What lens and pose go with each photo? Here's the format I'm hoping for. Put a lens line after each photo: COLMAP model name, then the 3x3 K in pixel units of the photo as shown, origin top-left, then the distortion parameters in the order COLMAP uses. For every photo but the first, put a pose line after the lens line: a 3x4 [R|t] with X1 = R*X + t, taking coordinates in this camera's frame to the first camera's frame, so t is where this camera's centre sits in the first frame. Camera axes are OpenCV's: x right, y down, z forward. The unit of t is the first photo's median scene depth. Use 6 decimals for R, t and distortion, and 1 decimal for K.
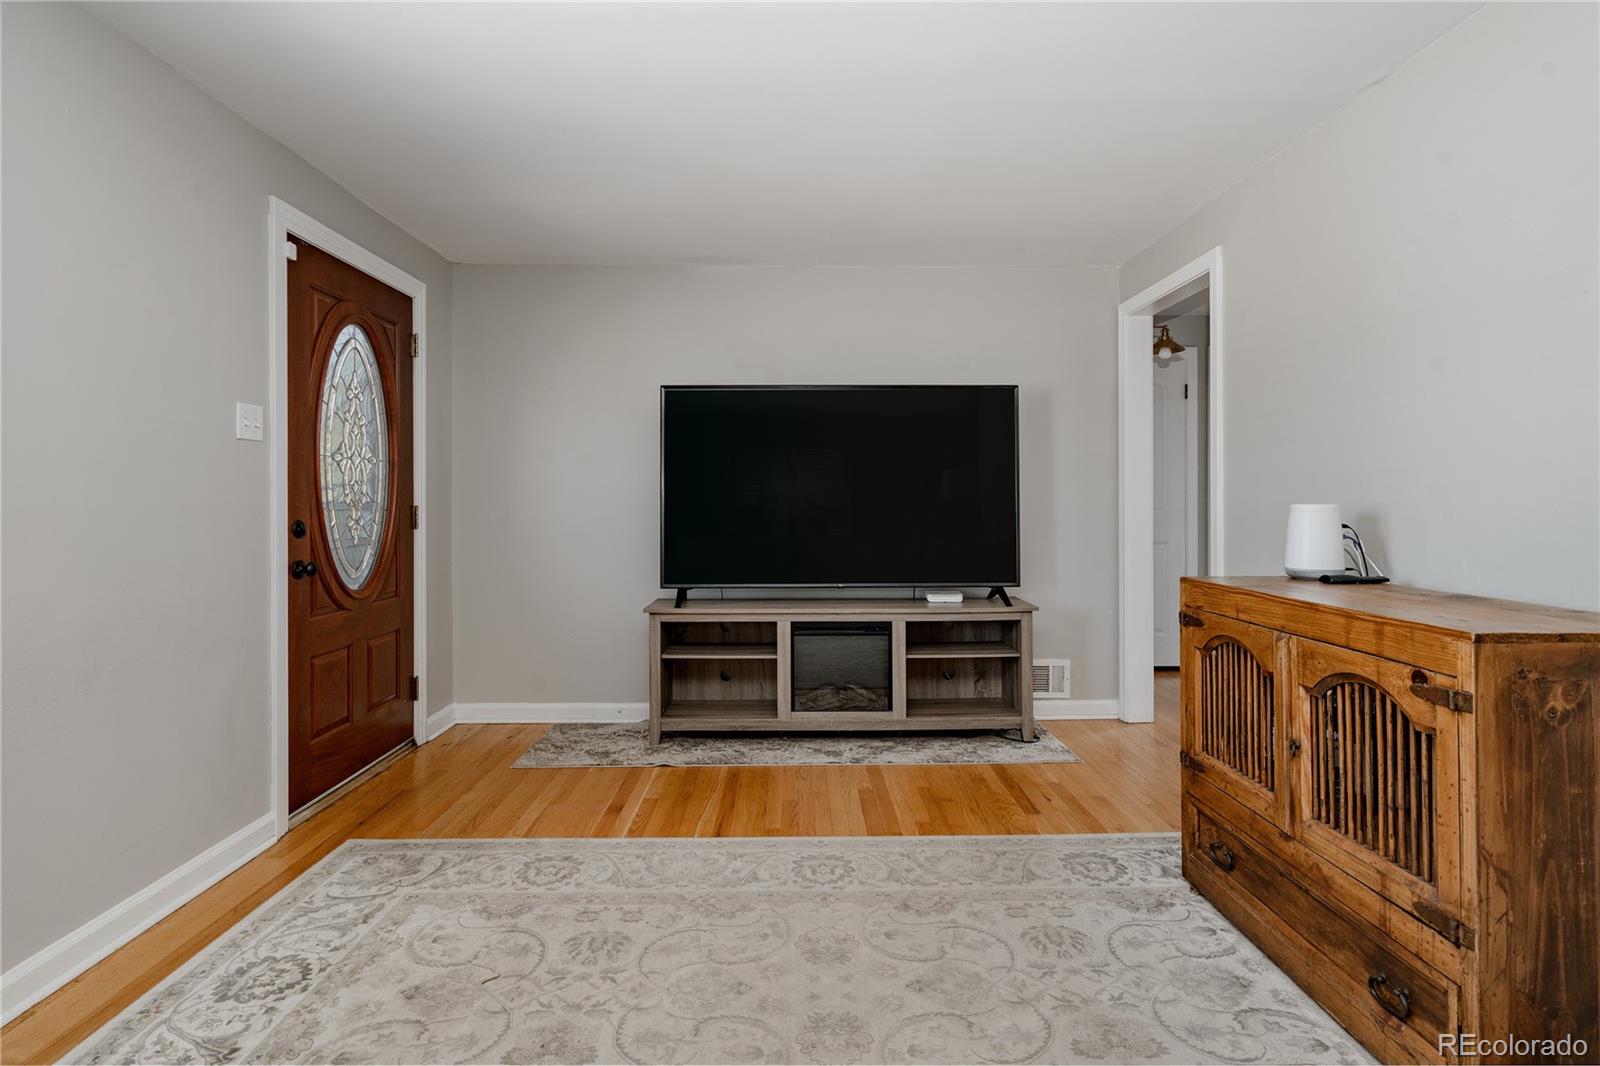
lens RADIAL K [[782.3, 0, 814.2], [0, 782.3, 495.7], [0, 0, 1]] dist [0.002745, 0.001170]
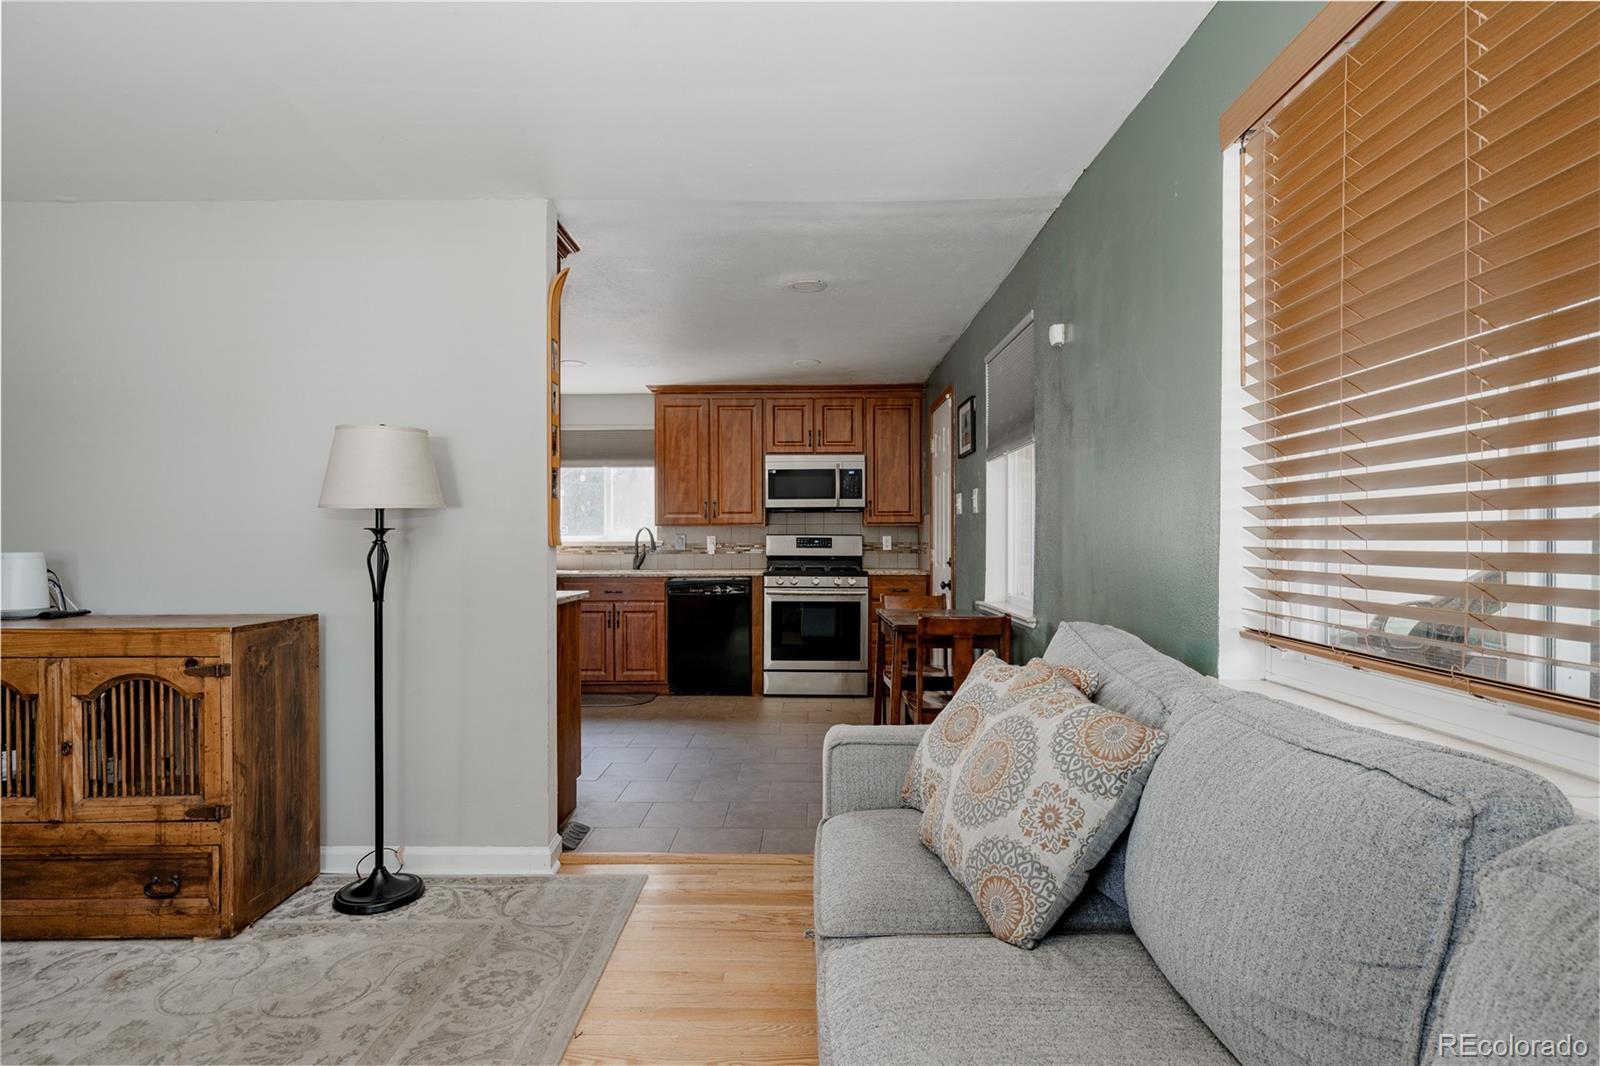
lens RADIAL K [[869.2, 0, 784.6], [0, 869.2, 537.3], [0, 0, 1]] dist [0.008488, 0.001477]
pose [[0.045726, 0.004516, 0.998944, -0.609937], [-0.003324, 0.999985, -0.004368, -0.007766], [-0.998948, -0.003121, 0.045741, -0.165221]]
